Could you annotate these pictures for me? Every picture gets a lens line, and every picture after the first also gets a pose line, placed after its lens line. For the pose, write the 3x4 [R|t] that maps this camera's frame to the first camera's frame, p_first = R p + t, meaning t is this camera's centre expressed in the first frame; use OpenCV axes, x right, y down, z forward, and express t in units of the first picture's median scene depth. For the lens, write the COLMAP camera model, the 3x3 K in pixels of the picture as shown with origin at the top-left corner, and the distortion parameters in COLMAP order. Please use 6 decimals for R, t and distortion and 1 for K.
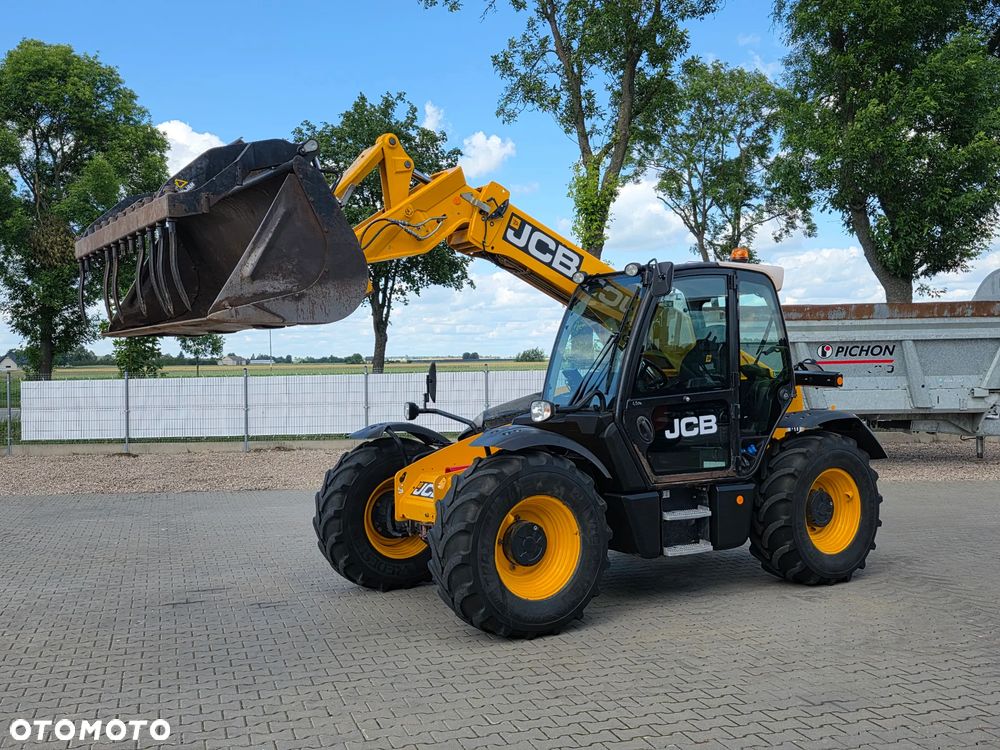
lens RADIAL K [[1036.4, 0, 495.0], [0, 1036.4, 369.7], [0, 0, 1]] dist [0.116656, -0.208825]
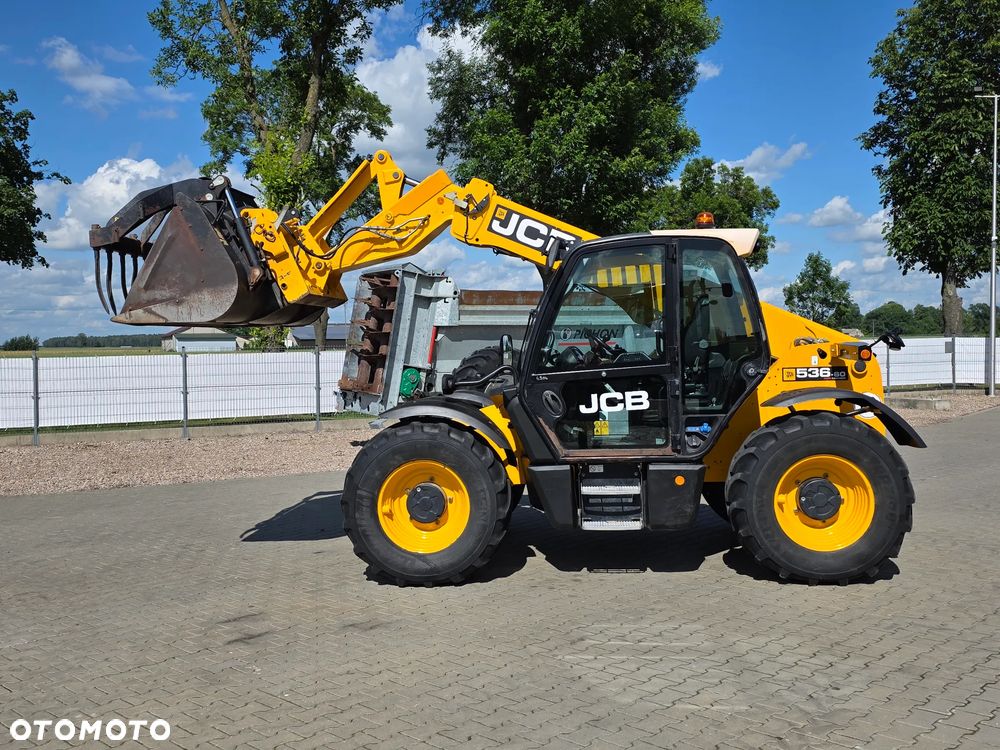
lens RADIAL K [[975.9, 0, 494.1], [0, 975.9, 371.6], [0, 0, 1]] dist [0.122161, -0.207182]
pose [[0.796722, -0.006352, -0.604312, 0.628465], [0.024809, 0.999446, 0.022203, 0.000643], [0.603836, -0.032682, 0.796438, 0.174332]]
